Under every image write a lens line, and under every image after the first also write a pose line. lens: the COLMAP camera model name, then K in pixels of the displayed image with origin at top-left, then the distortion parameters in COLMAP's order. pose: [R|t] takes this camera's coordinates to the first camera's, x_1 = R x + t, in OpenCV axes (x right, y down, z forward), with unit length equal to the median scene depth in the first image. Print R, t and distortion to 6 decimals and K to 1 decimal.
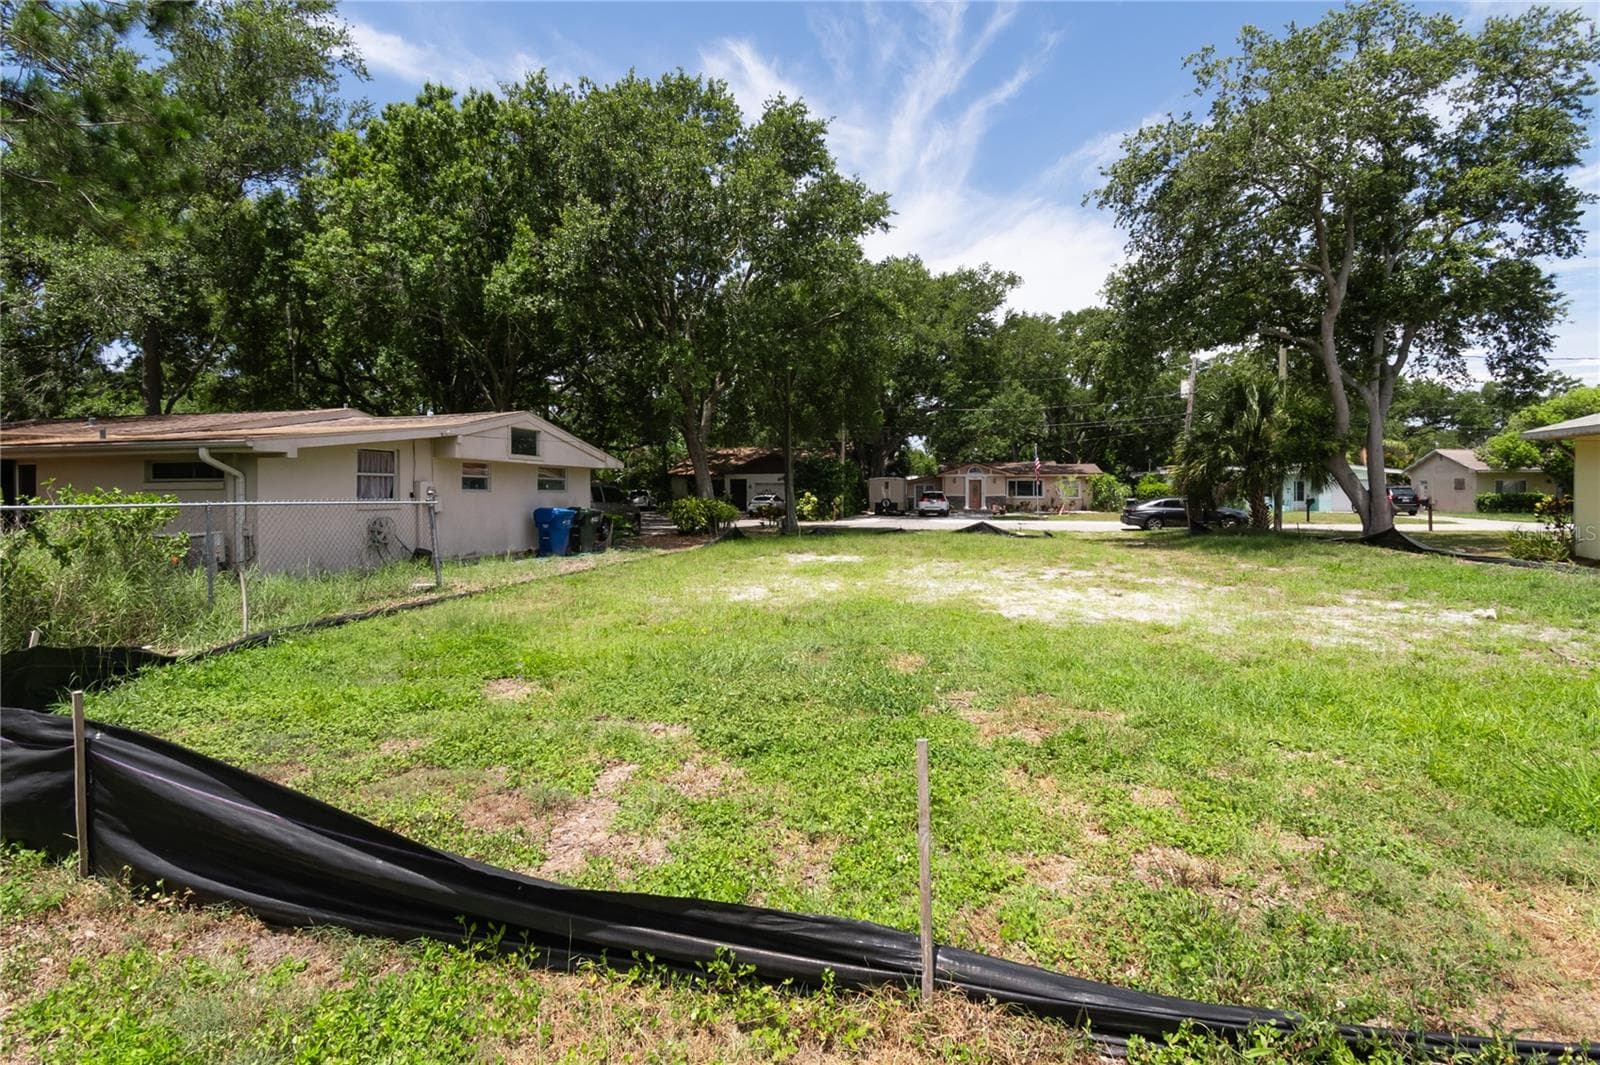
lens RADIAL K [[721.9, 0, 820.3], [0, 721.9, 502.9], [0, 0, 1]] dist [-0.000960, -0.000364]
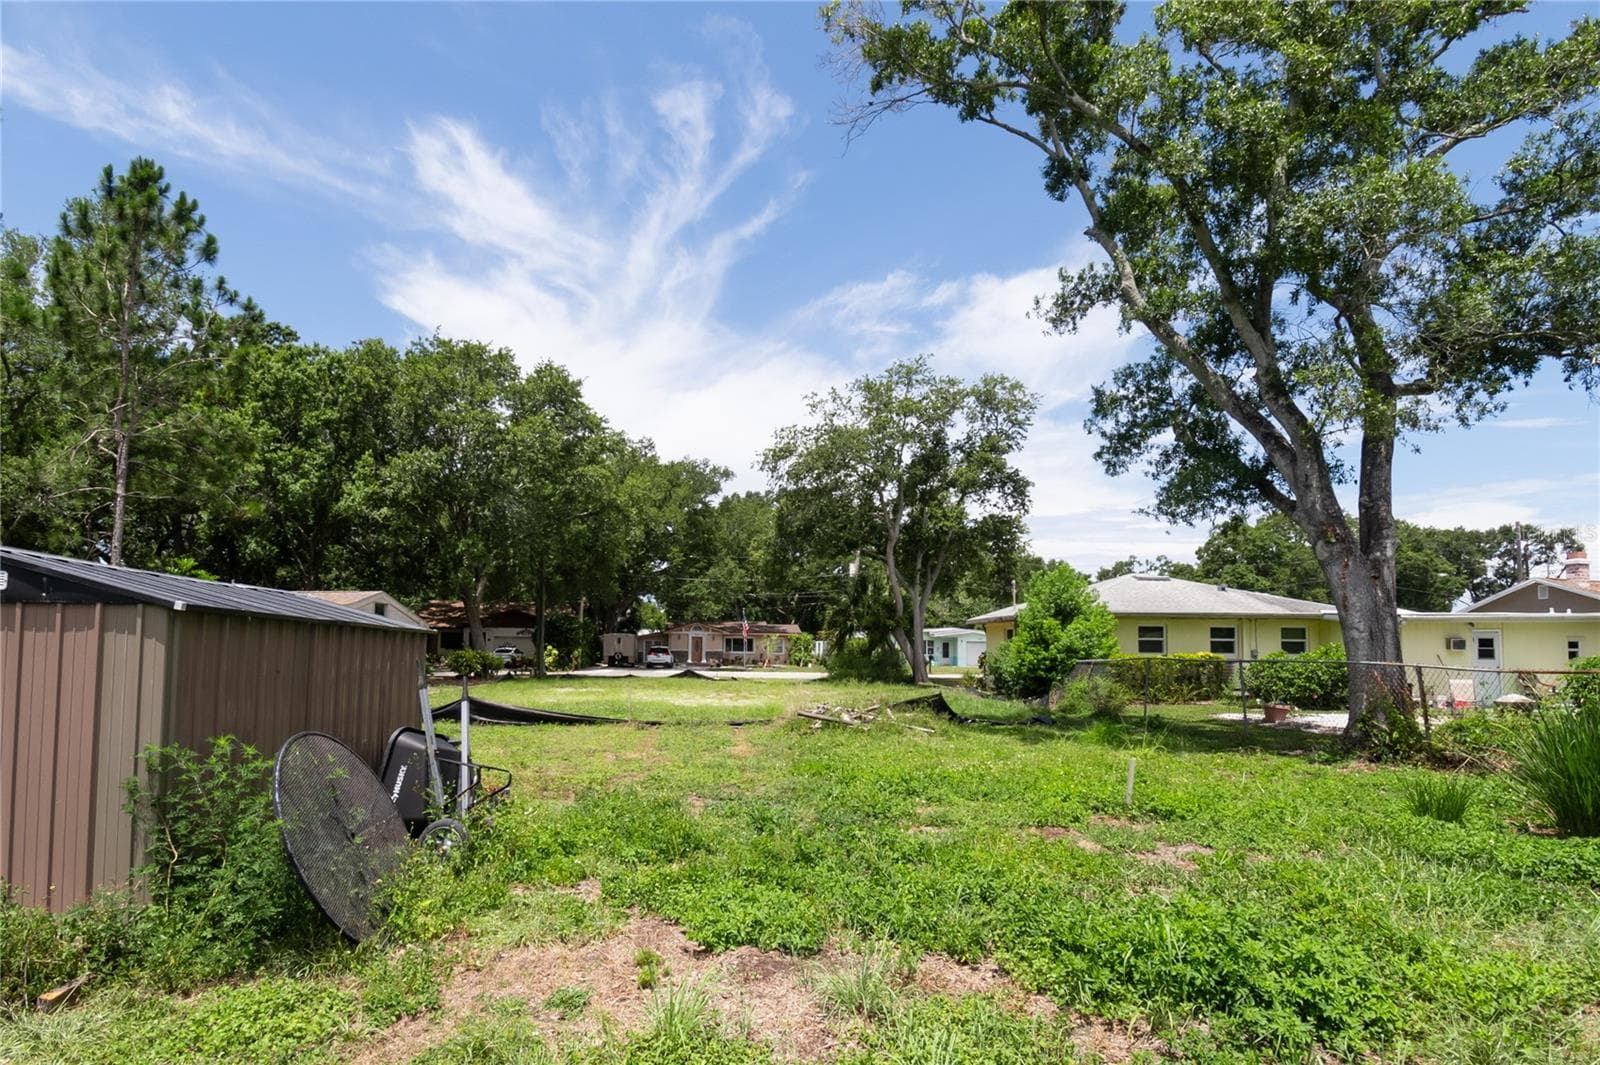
lens RADIAL K [[822.5, 0, 750.0], [0, 822.5, 582.9], [0, 0, 1]] dist [0.046459, -0.047226]
pose [[0.968444, 0.031998, 0.247167, -0.033545], [-0.009388, 0.995704, -0.092120, 0.002849], [-0.249053, 0.086893, 0.964584, -0.326564]]
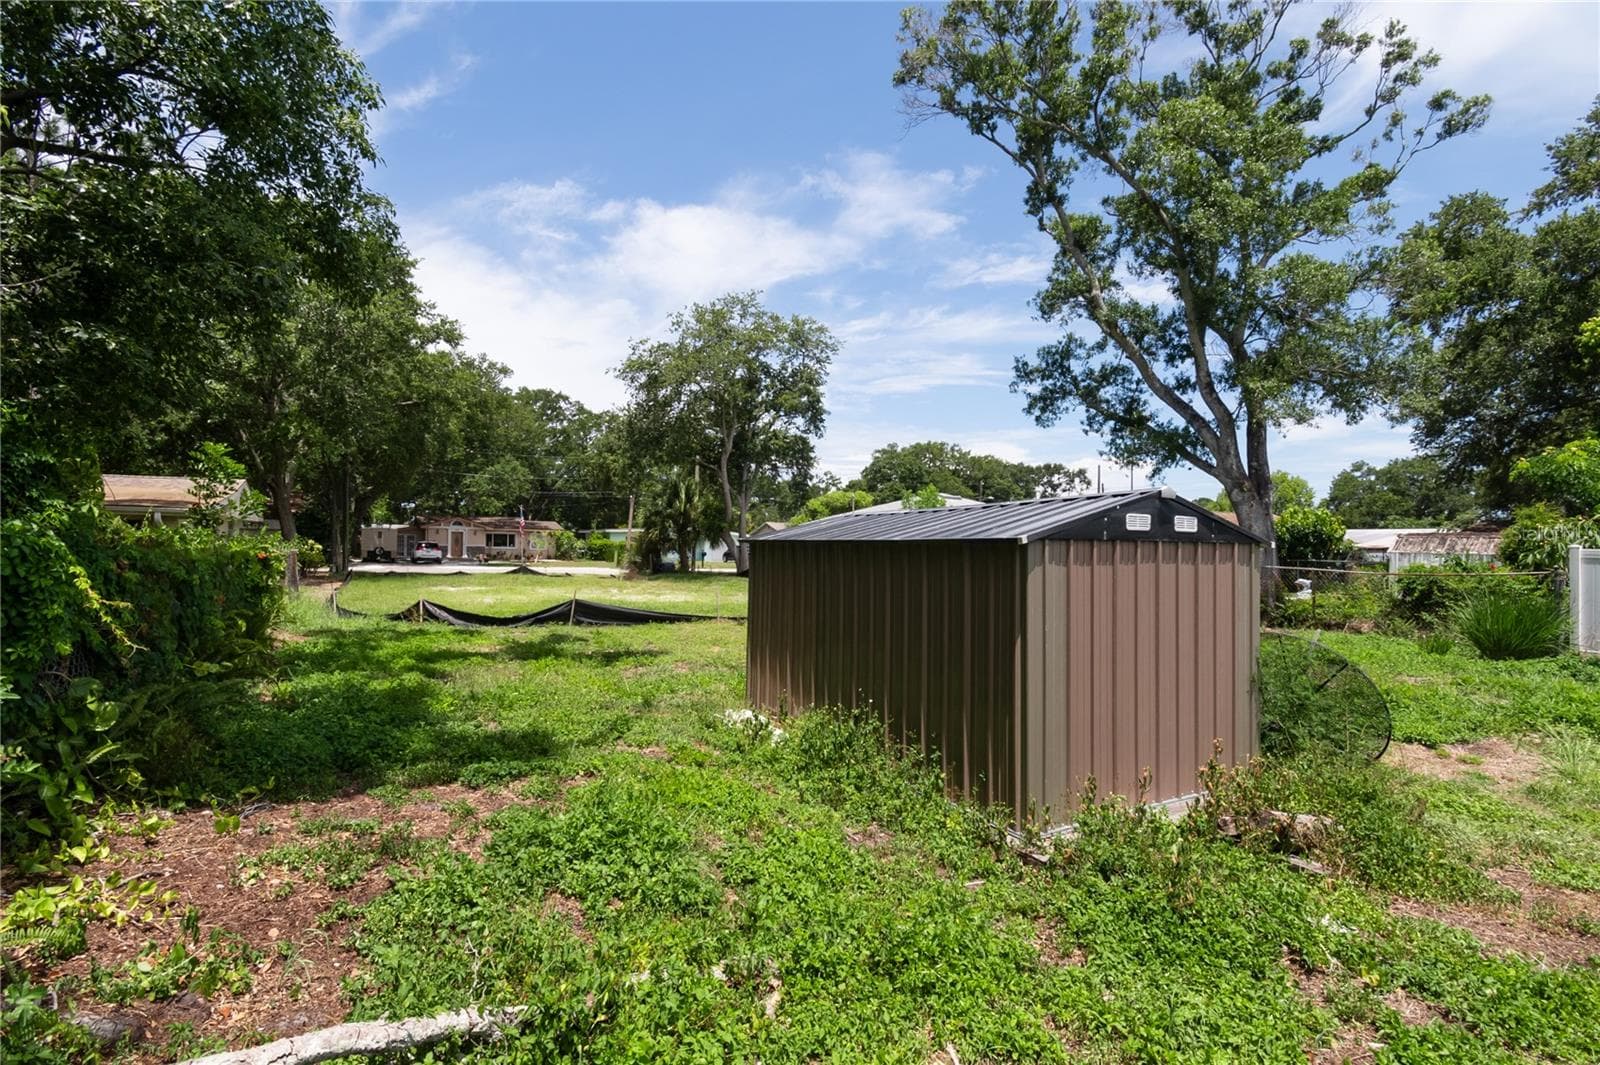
lens RADIAL K [[759.0, 0, 763.8], [0, 759.0, 542.3], [0, 0, 1]] dist [0.002101, -0.016610]
pose [[0.760300, 0.021397, 0.649220, -0.220177], [-0.012879, 0.999757, -0.017868, -0.000204], [-0.649445, 0.005224, 0.760391, -0.253097]]
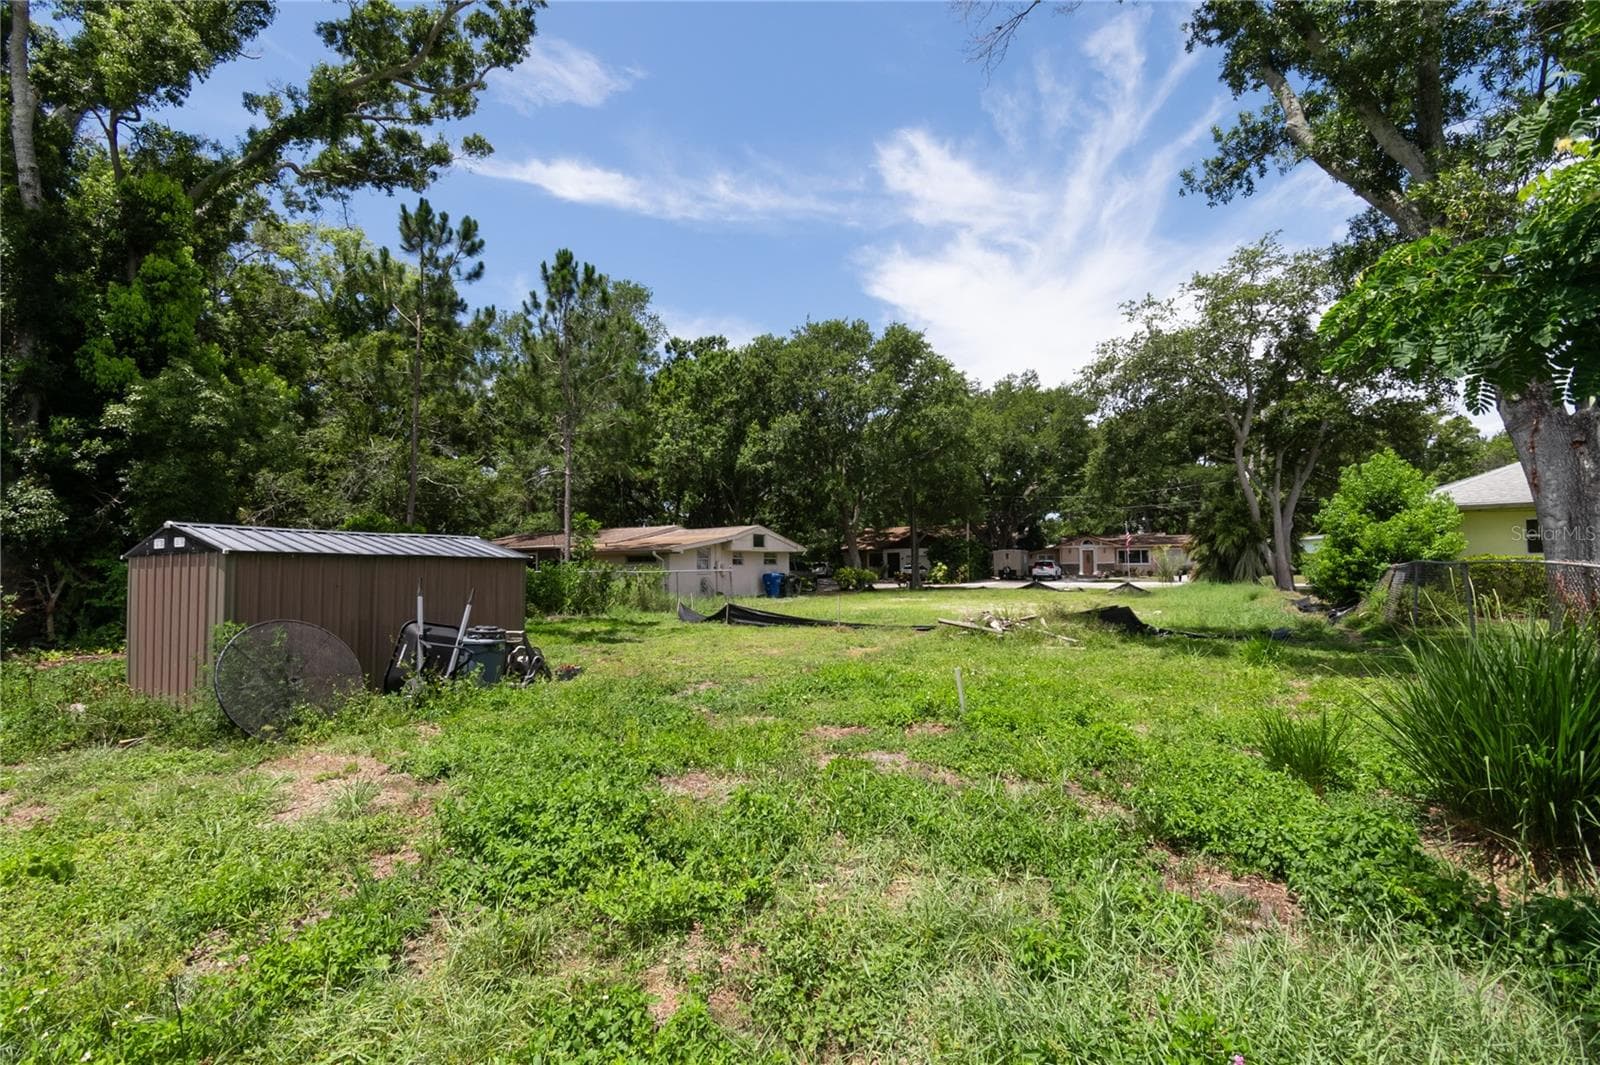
lens RADIAL K [[710.3, 0, 784.5], [0, 710.3, 534.3], [0, 0, 1]] dist [0.001692, -0.012556]
pose [[0.955037, -0.025607, -0.295379, 0.091815], [0.009575, 0.998407, -0.055597, 0.003158], [0.296332, 0.050269, 0.953761, -0.327104]]
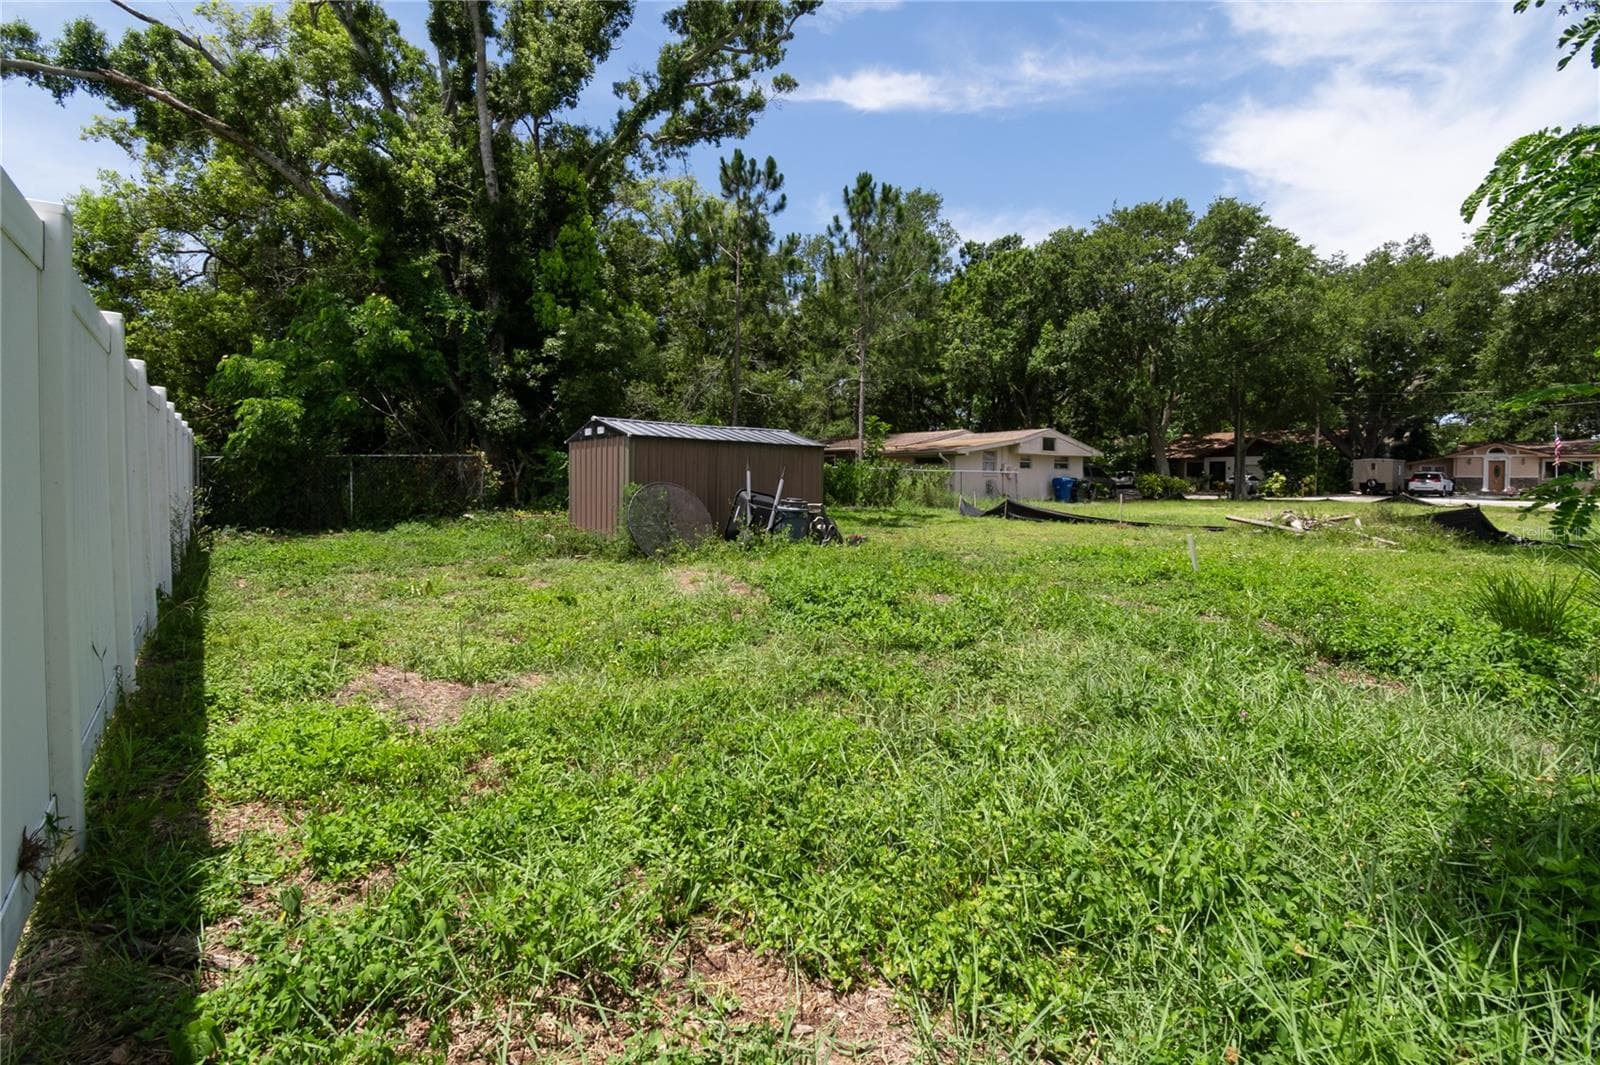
lens RADIAL K [[707.9, 0, 786.2], [0, 707.9, 487.8], [0, 0, 1]] dist [0.014290, -0.023764]
pose [[0.760501, 0.015316, -0.649157, 0.115118], [-0.013912, 0.999877, 0.007292, 0.011845], [0.649188, 0.003485, 0.760620, -0.355782]]
